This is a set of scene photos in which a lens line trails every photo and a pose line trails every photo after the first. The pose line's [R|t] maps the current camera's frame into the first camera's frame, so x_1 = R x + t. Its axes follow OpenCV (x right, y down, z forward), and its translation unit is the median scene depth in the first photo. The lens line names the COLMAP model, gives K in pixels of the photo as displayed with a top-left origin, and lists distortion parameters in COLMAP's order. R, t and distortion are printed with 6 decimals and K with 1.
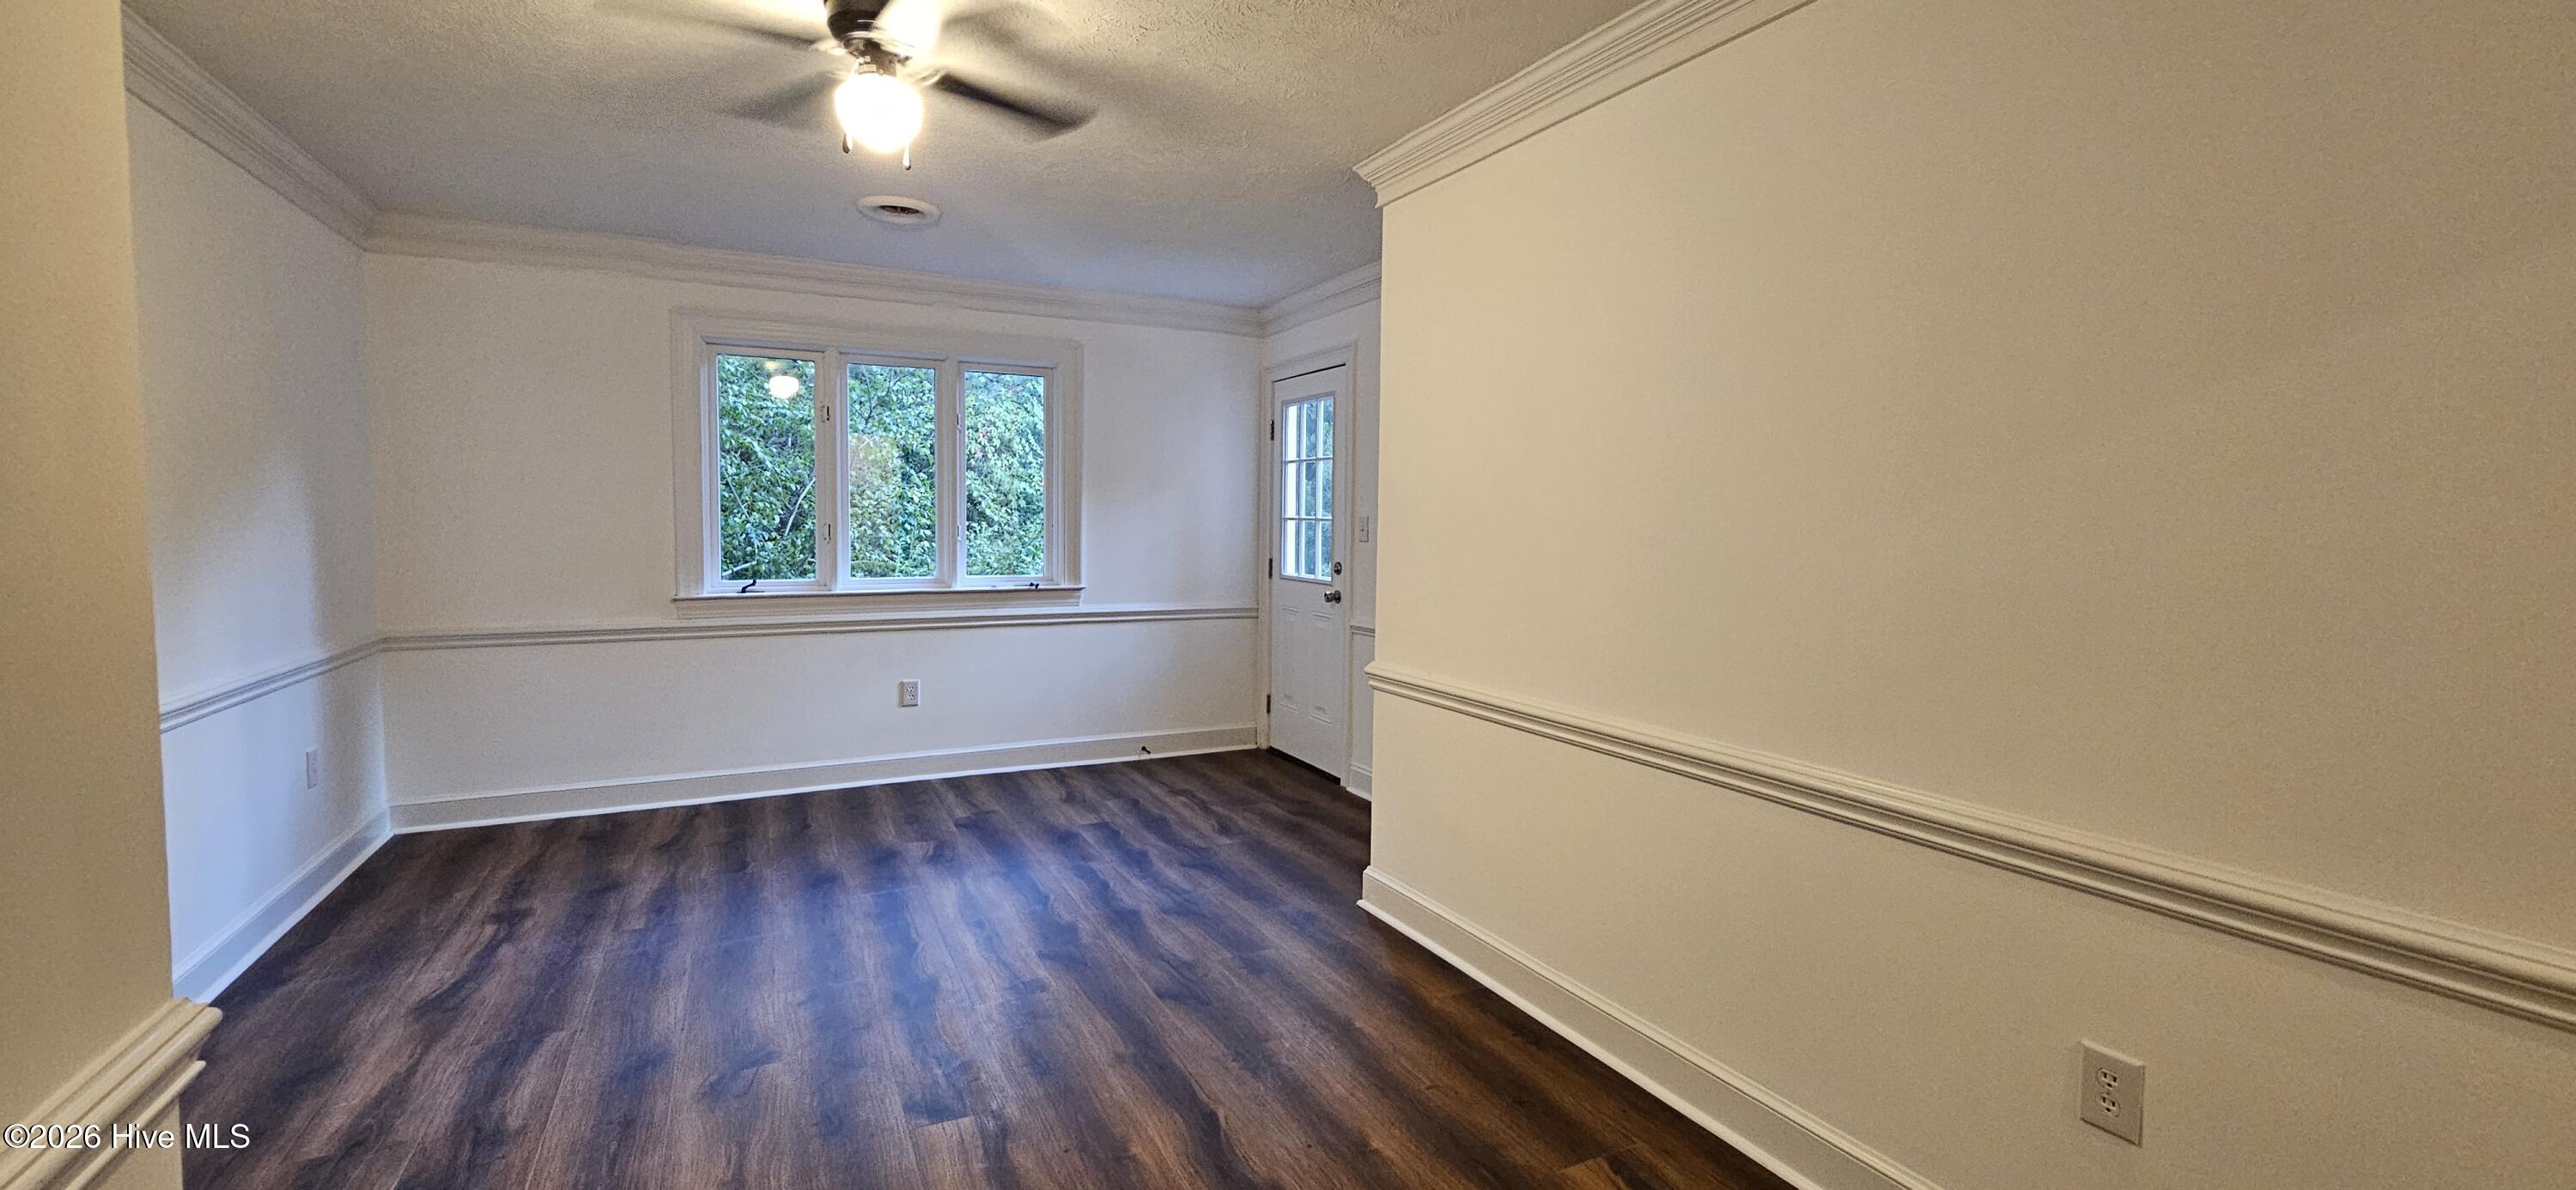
lens RADIAL K [[1060.9, 0, 1288.9], [0, 1060.9, 580.4], [0, 0, 1]] dist [-0.000426, 0.000144]
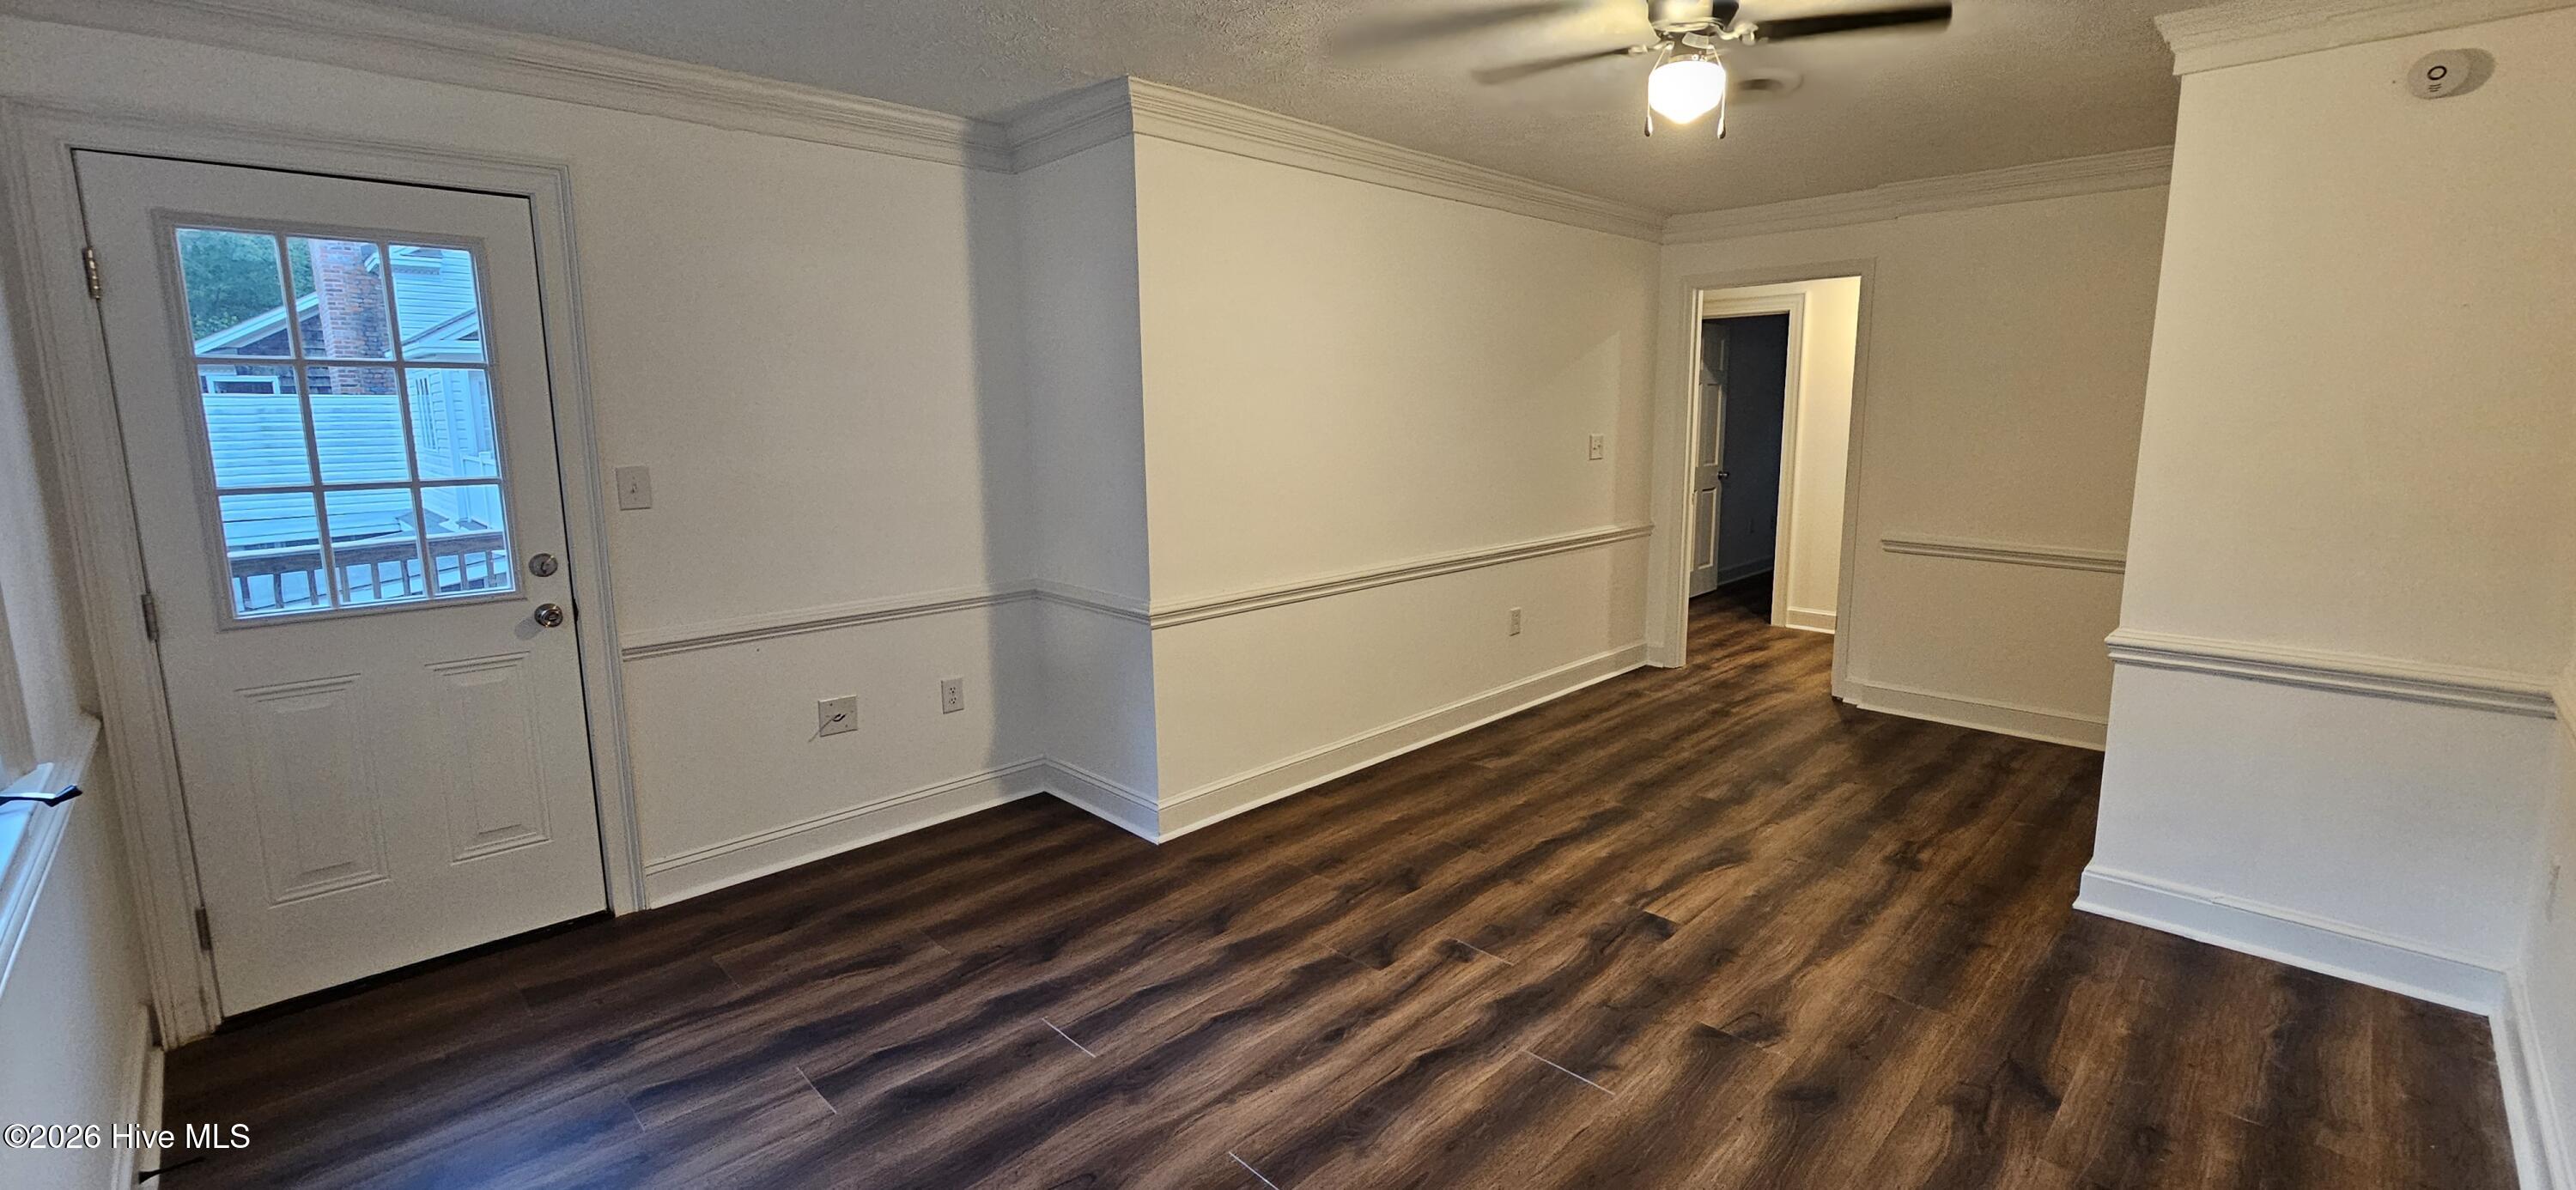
lens RADIAL K [[1060.9, 0, 1286.2], [0, 1060.9, 582.6], [0, 0, 1]] dist [-0.000426, 0.000144]
pose [[-0.304460, -0.163872, 0.938323, -0.781085], [0.063602, 0.979394, 0.191682, -0.110163], [-0.950399, 0.118039, -0.287764, 1.018482]]
